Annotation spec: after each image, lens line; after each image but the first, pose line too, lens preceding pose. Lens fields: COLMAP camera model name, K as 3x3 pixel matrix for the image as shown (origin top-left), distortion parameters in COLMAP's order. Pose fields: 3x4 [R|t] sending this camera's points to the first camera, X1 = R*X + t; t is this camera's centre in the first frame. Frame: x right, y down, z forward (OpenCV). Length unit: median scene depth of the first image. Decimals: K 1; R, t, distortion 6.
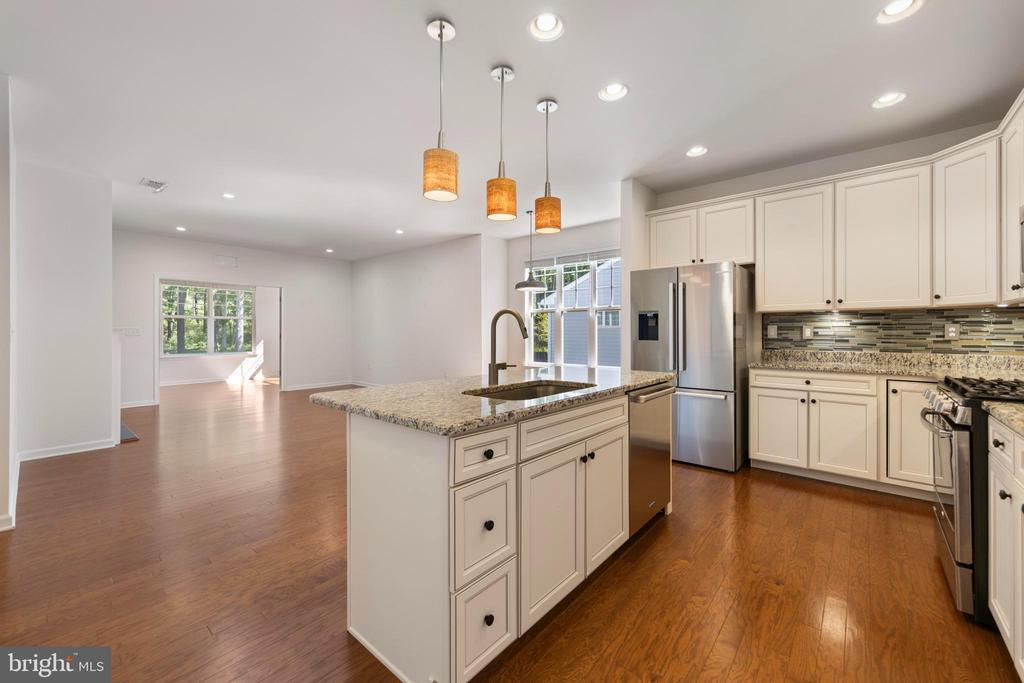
lens RADIAL K [[406.9, 0, 516.6], [0, 406.9, 334.0], [0, 0, 1]] dist [0.000771, 0.000023]
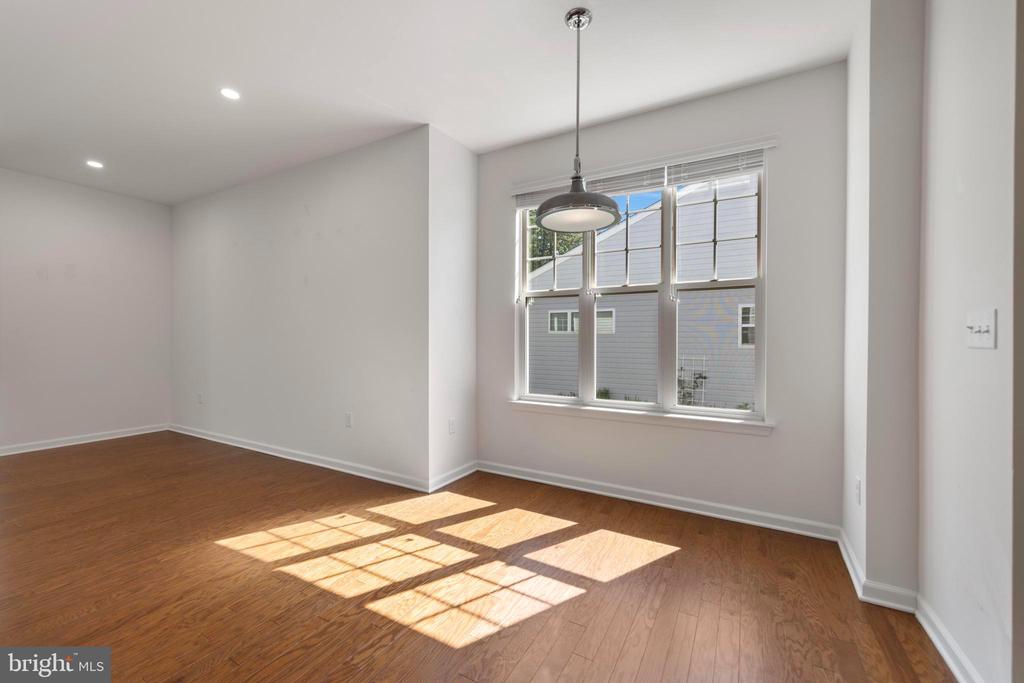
lens RADIAL K [[425.2, 0, 510.1], [0, 425.2, 344.5], [0, 0, 1]] dist [0.014719, -0.000031]
pose [[0.985447, 0.001698, 0.169972, -0.072059], [-0.003333, 0.999951, 0.009335, 0.001063], [-0.169948, -0.009766, 0.985405, 0.462494]]
